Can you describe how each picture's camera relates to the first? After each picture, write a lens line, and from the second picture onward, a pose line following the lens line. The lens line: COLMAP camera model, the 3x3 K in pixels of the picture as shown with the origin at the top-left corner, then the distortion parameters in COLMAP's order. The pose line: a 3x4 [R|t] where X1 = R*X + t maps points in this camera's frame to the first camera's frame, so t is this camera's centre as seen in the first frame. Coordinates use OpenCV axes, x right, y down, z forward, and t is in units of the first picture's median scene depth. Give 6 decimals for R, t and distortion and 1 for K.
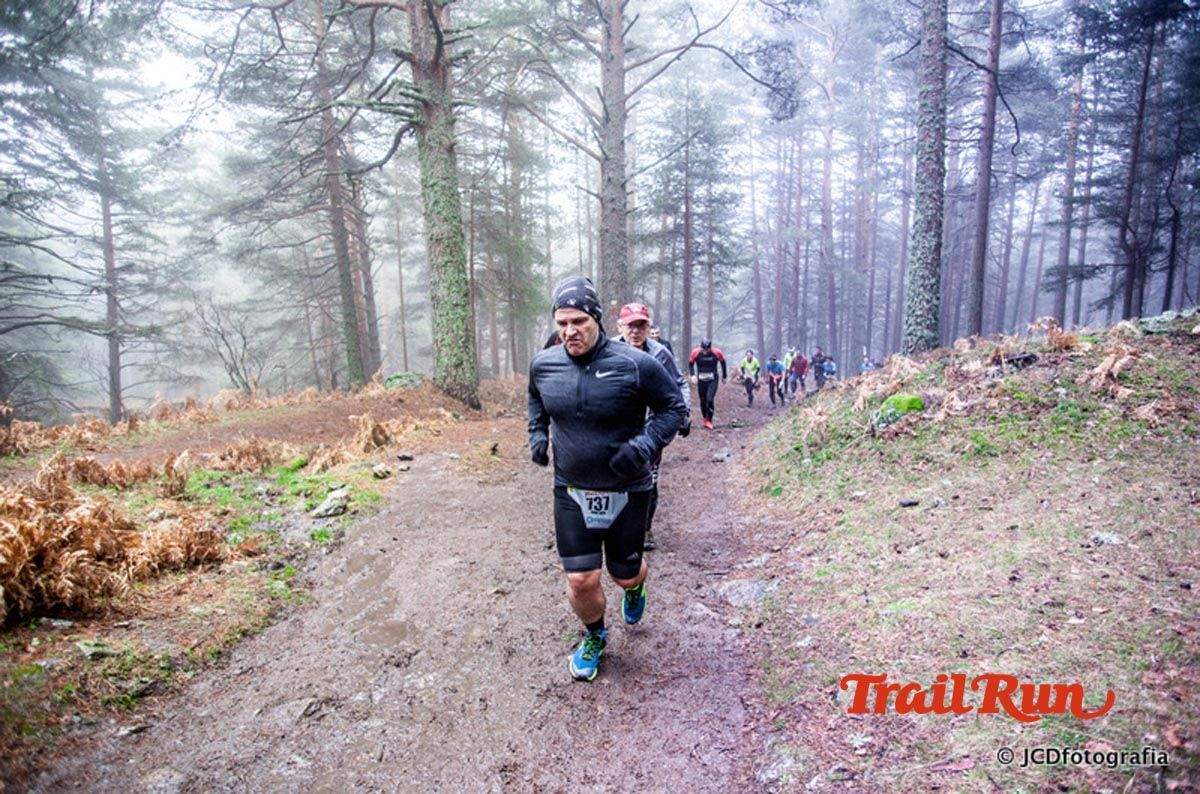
lens RADIAL K [[730.1, 0, 606.2], [0, 730.1, 404.1], [0, 0, 1]] dist [-0.093363, 0.053129]
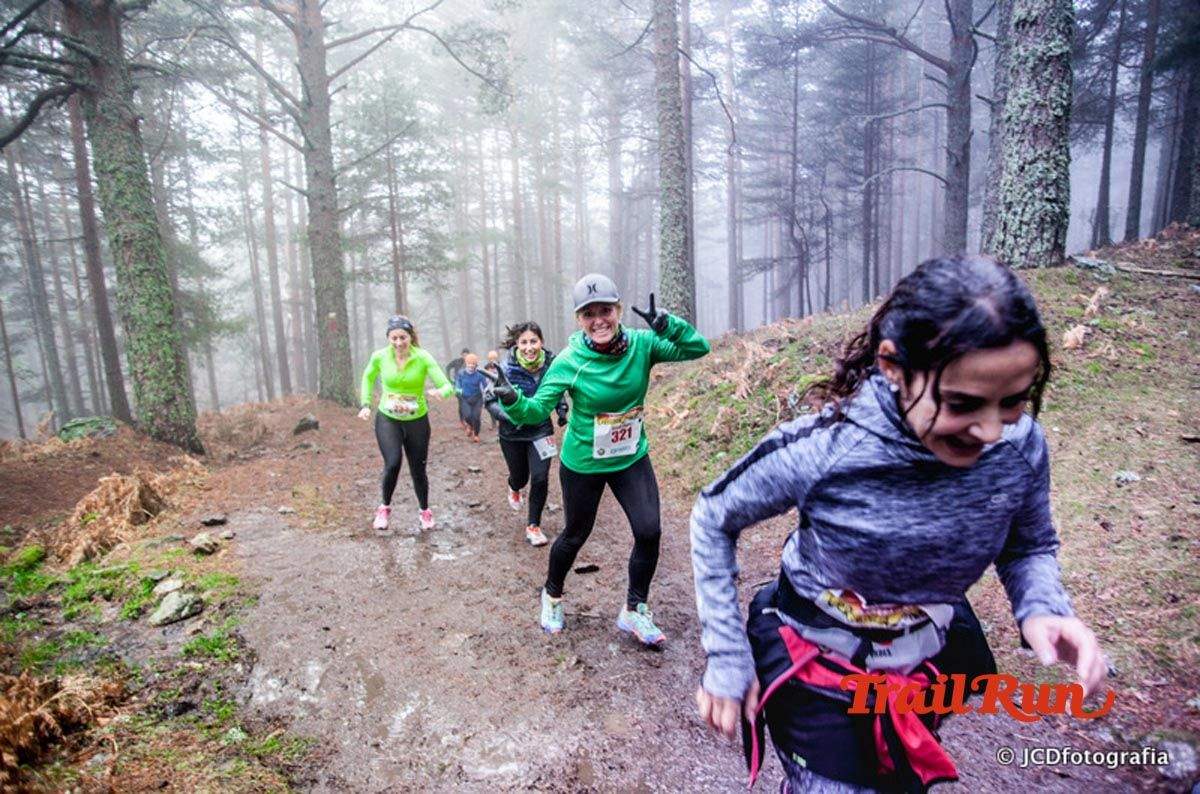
lens RADIAL K [[762.2, 0, 603.1], [0, 762.2, 408.2], [0, 0, 1]] dist [-0.091525, 0.055780]
pose [[0.898304, -0.100481, 0.427730, -0.164153], [0.106612, 0.994254, 0.009666, -0.005025], [-0.426243, 0.036918, 0.903855, 0.094495]]
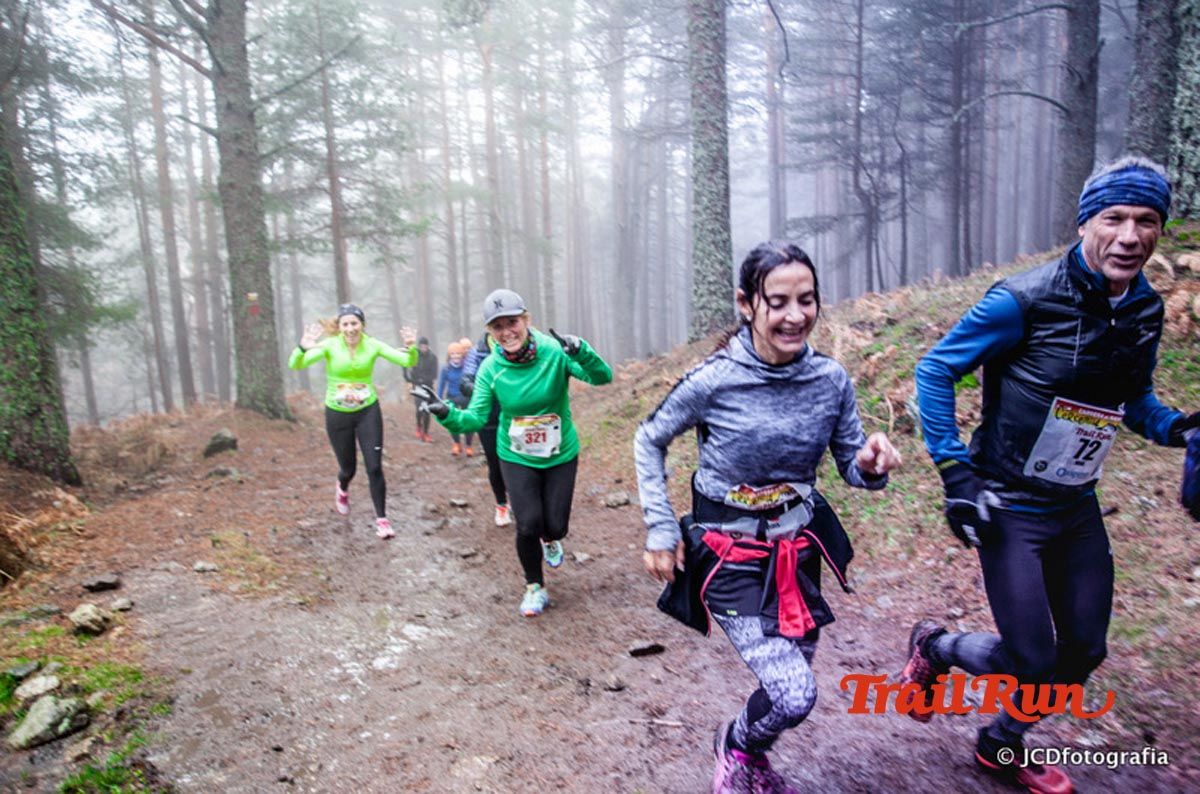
lens RADIAL K [[988.8, 0, 604.1], [0, 988.8, 410.1], [0, 0, 1]] dist [-0.070494, 0.080372]
pose [[0.894998, -0.108601, 0.432648, -0.170897], [0.118173, 0.992981, 0.004795, -0.009178], [-0.430132, 0.046836, 0.901550, 0.141562]]
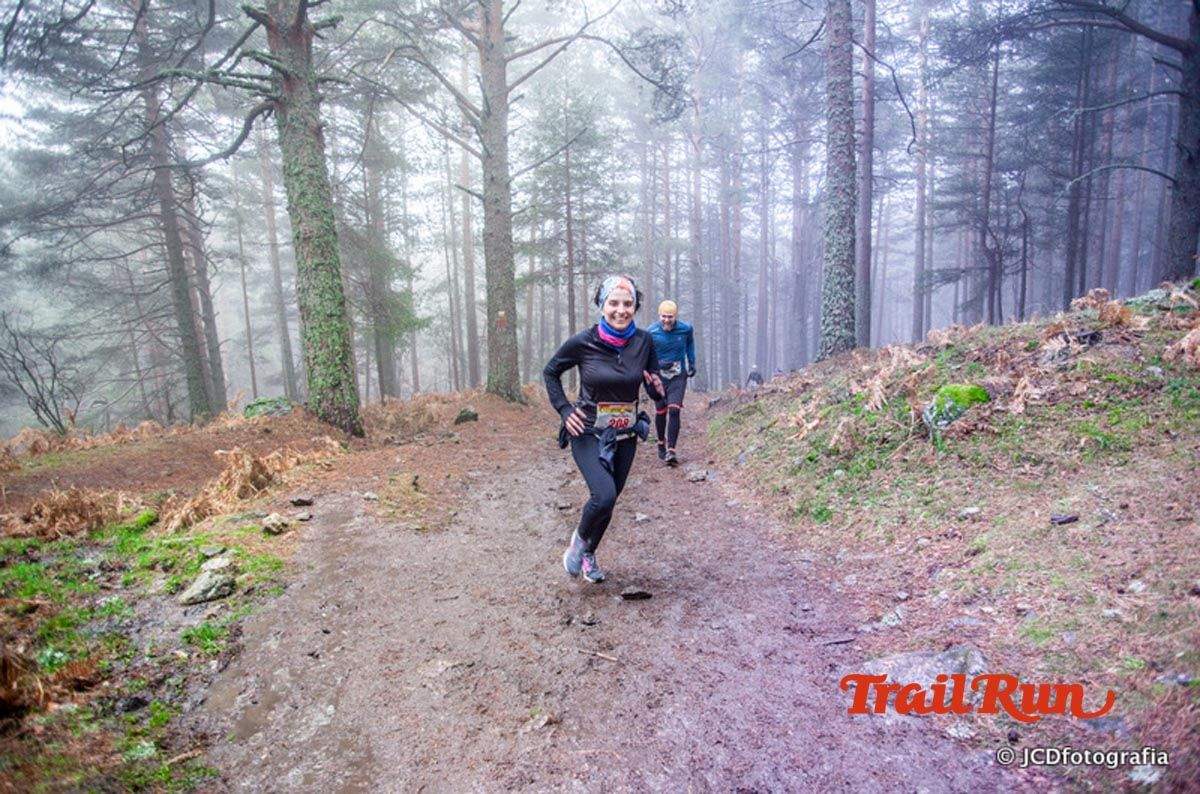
lens RADIAL K [[730.1, 0, 606.9], [0, 730.1, 404.3], [0, 0, 1]] dist [-0.093363, 0.053129]
pose [[0.979374, -0.044840, 0.197018, -0.077681], [0.050466, 0.998446, -0.023623, 0.004543], [-0.195653, 0.033078, 0.980115, 0.148163]]
